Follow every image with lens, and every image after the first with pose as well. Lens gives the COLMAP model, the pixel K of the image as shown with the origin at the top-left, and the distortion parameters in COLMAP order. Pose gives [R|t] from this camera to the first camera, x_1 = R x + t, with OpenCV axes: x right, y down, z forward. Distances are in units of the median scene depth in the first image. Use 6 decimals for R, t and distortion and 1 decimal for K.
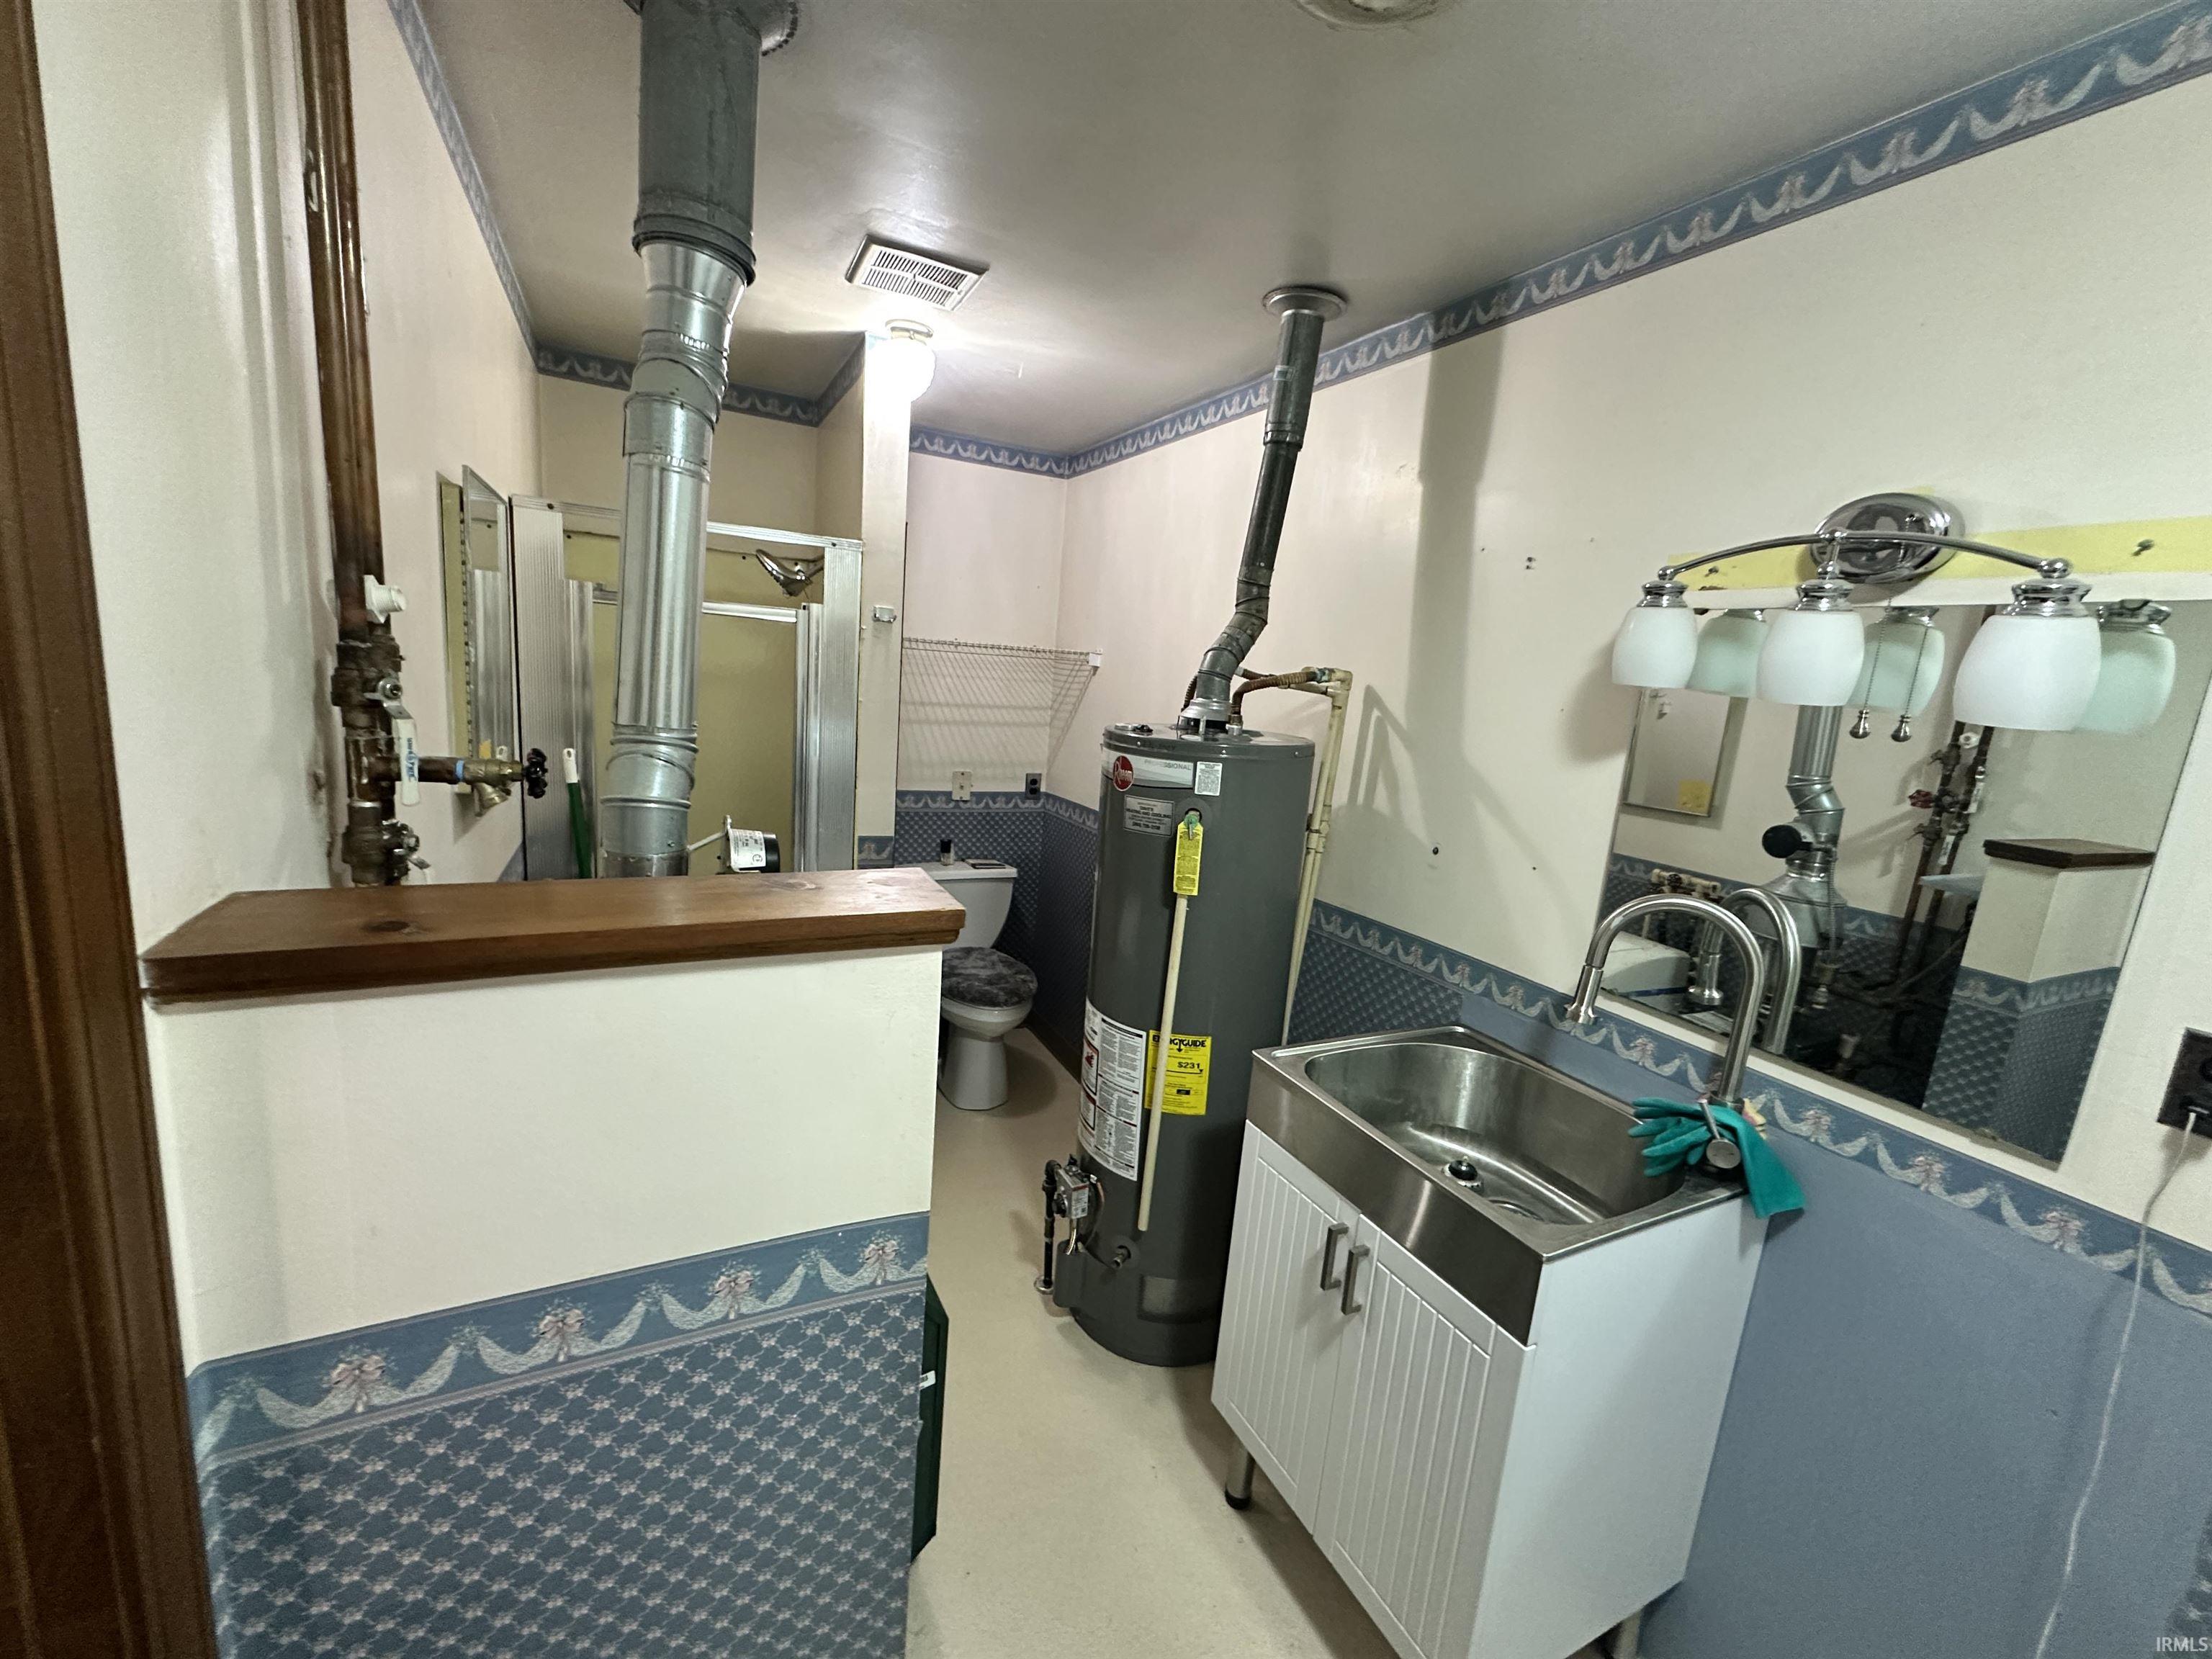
lens RADIAL K [[875.2, 0, 1097.1], [0, 875.2, 824.4], [0, 0, 1]] dist [-0.031592, 0.000068]
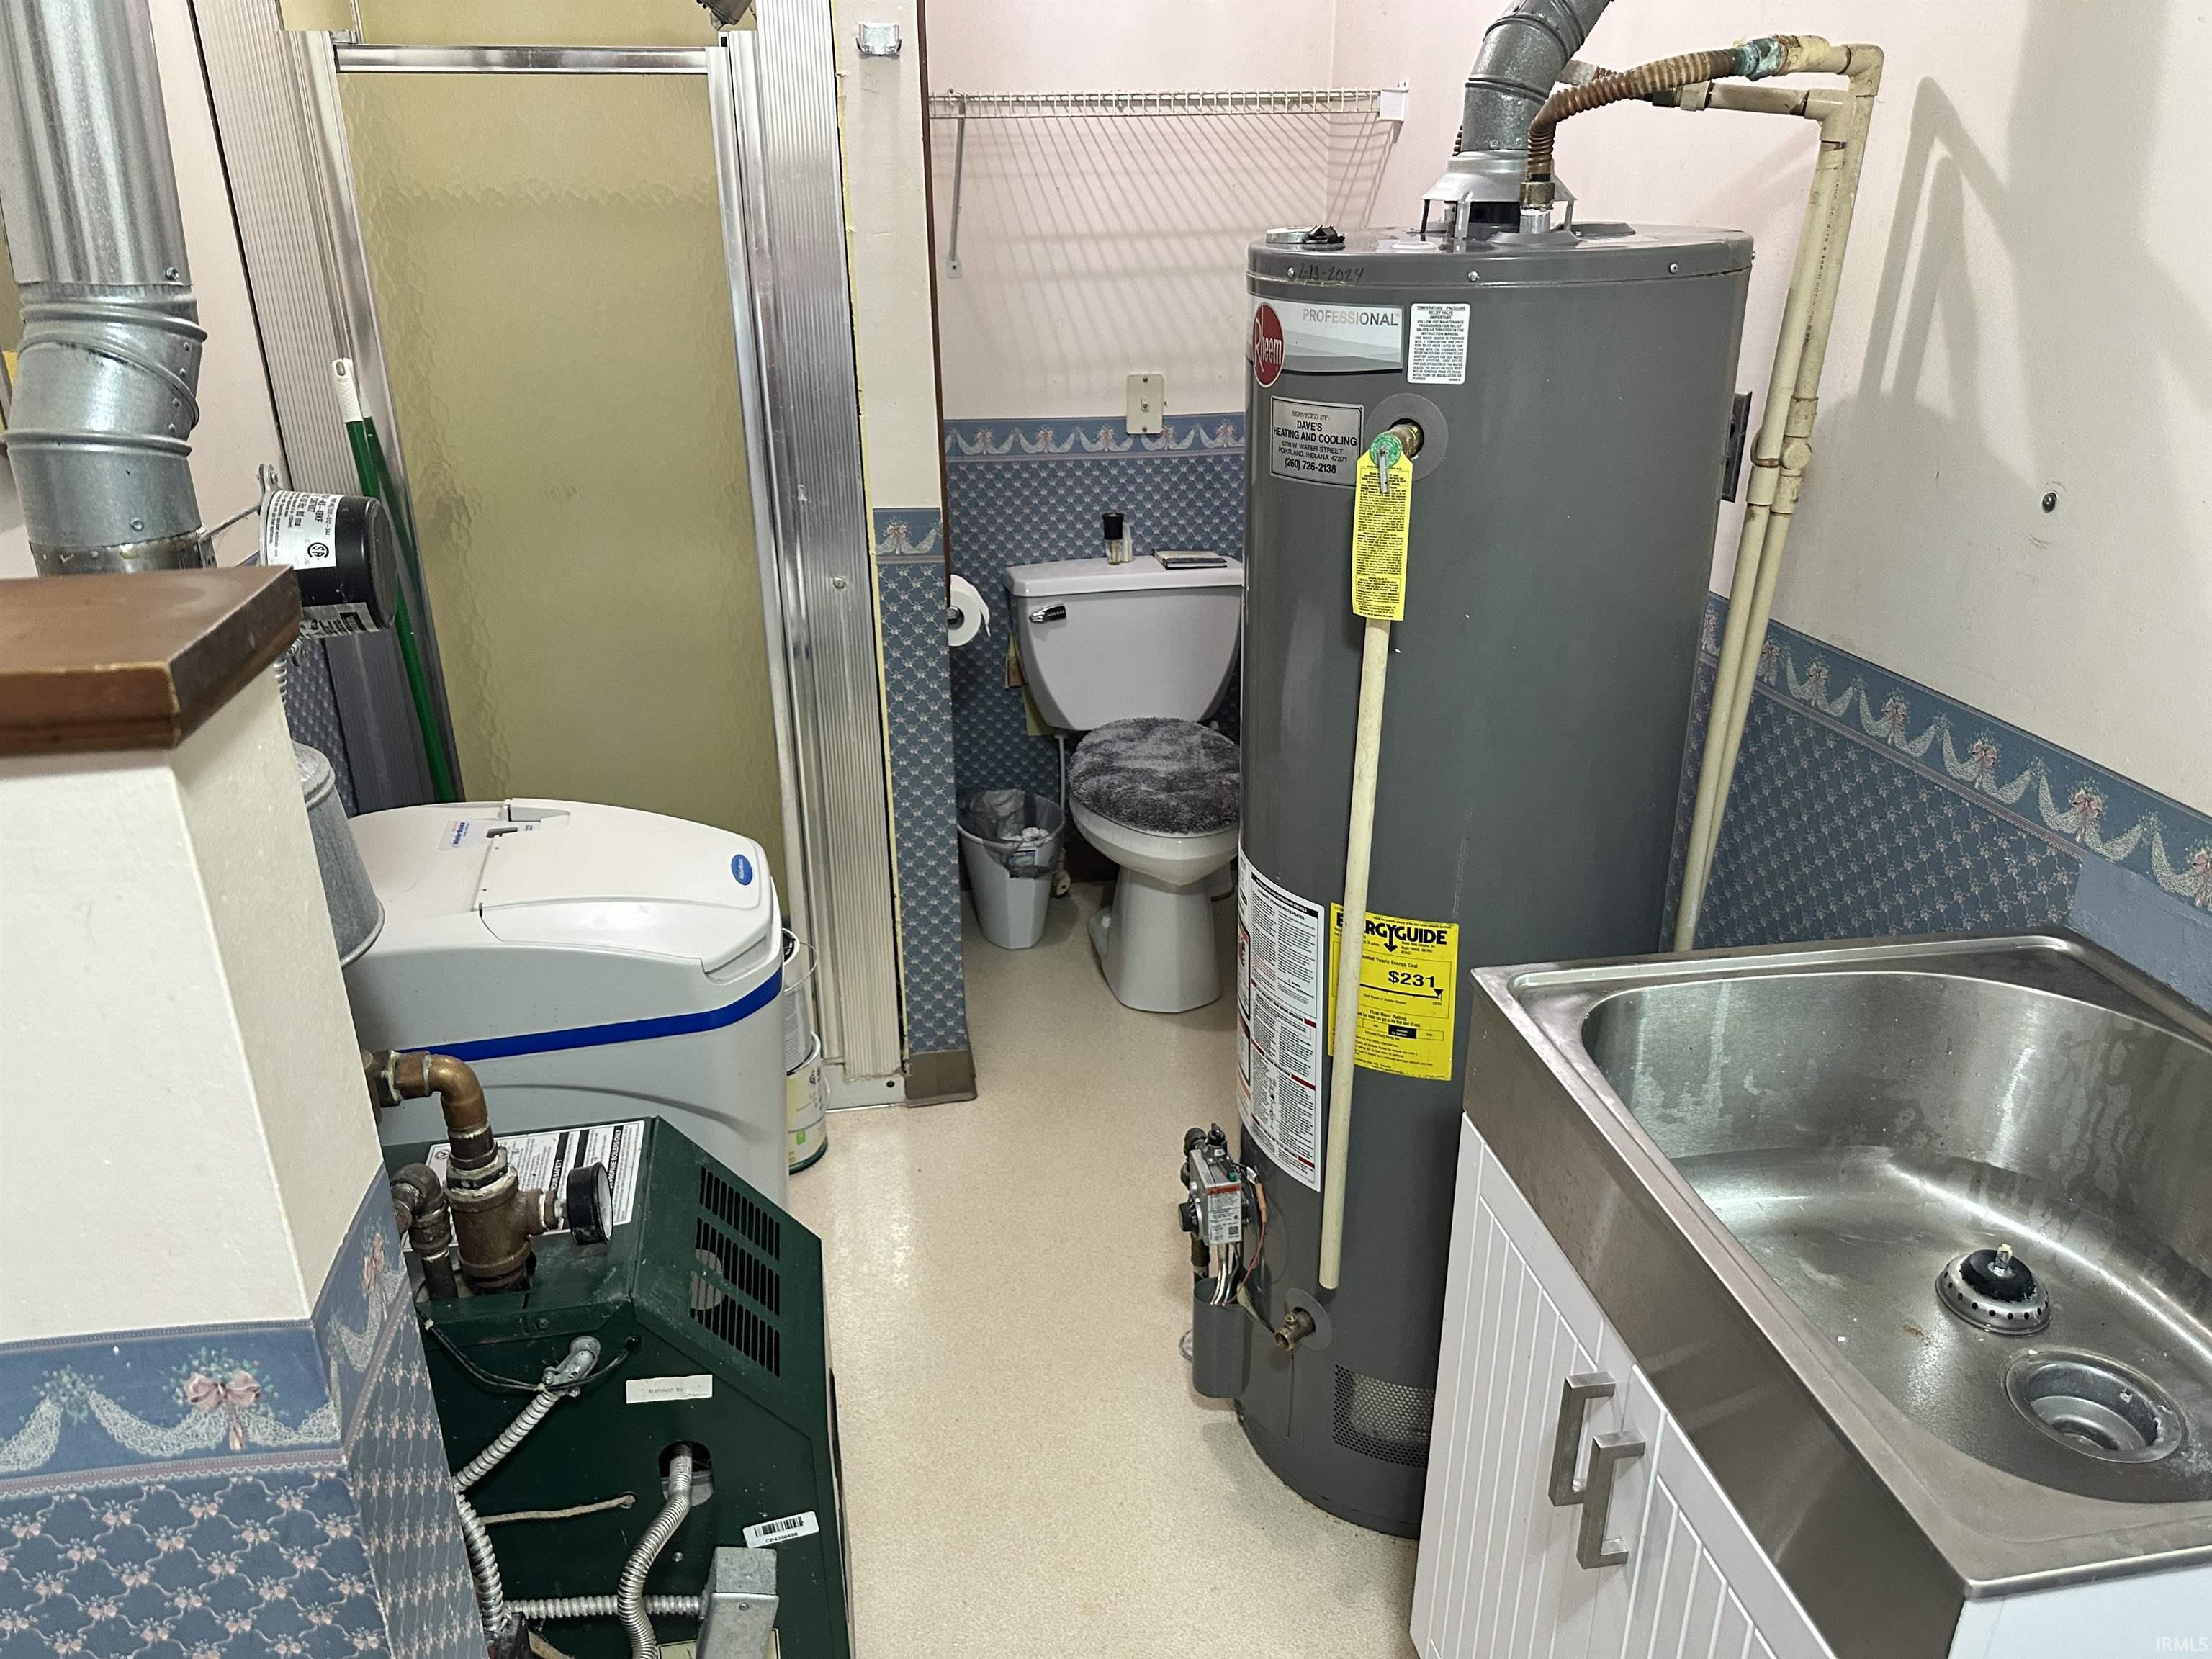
lens RADIAL K [[1541.1, 0, 1106.6], [0, 1541.1, 833.3], [0, 0, 1]] dist [0.077023, -0.118528]
pose [[0.953571, 0.035634, -0.299053, 0.192310], [0.030294, 0.976591, 0.212962, 0.013146], [0.299641, -0.212134, 0.930169, 0.178049]]
